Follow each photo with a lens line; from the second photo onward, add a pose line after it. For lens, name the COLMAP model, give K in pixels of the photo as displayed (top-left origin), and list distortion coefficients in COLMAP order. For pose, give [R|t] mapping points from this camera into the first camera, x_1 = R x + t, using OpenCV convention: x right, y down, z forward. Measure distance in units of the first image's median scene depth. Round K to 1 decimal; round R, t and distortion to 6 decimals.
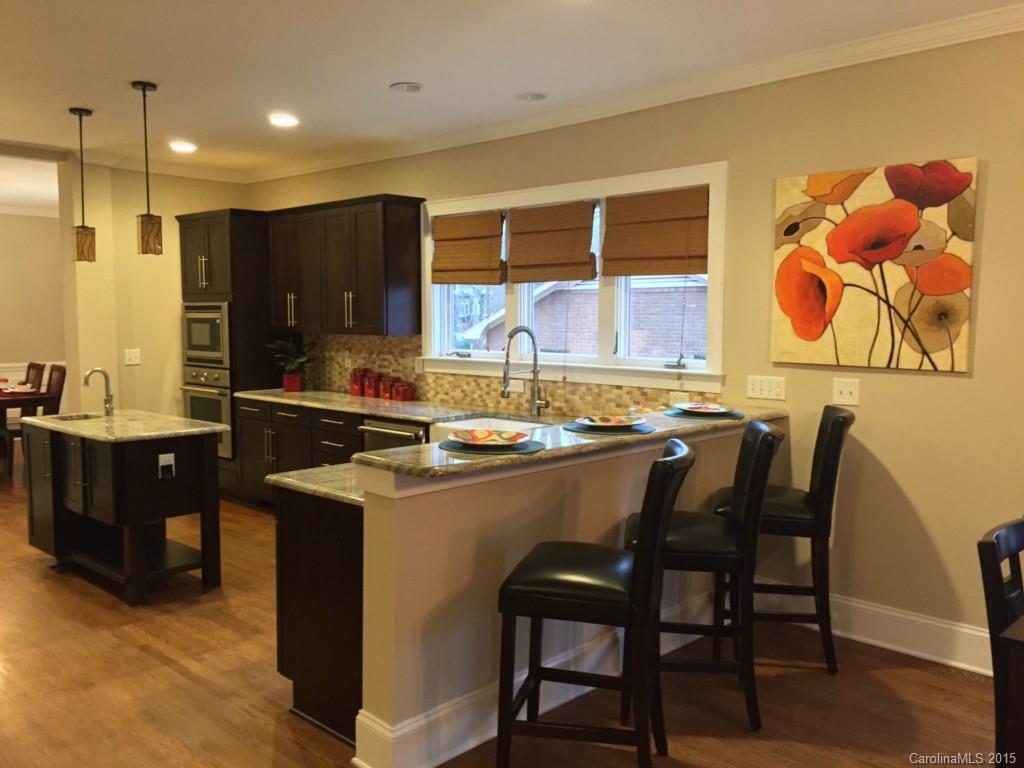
lens RADIAL K [[869.0, 0, 514.0], [0, 869.0, 386.2], [0, 0, 1]] dist [0.095617, -0.142864]
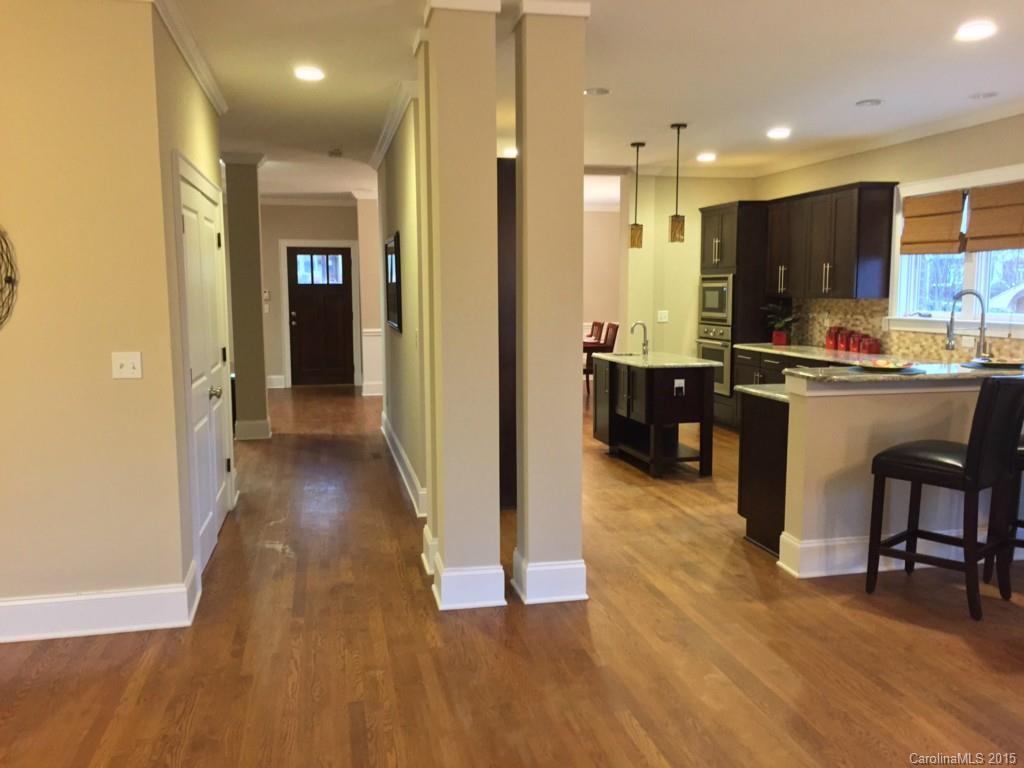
lens RADIAL K [[869.0, 0, 514.0], [0, 869.0, 386.2], [0, 0, 1]] dist [0.095617, -0.142864]
pose [[0.834729, 0.056059, -0.547800, 0.155020], [-0.038549, 0.998313, 0.043421, 0.033044], [0.549310, -0.015128, 0.835482, -0.331081]]
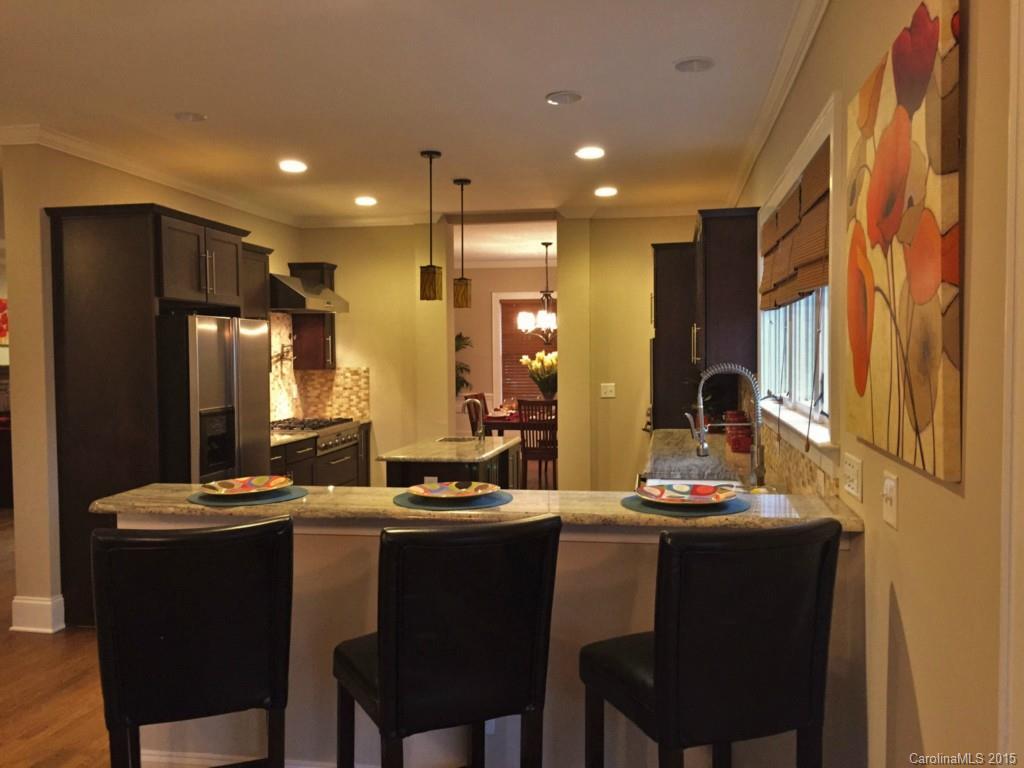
lens RADIAL K [[869.0, 0, 514.0], [0, 869.0, 386.2], [0, 0, 1]] dist [0.095617, -0.142864]
pose [[0.555075, 0.027559, -0.831343, 0.533967], [-0.058727, 0.998255, -0.006119, -0.034342], [0.829724, 0.052219, 0.555726, 0.423517]]
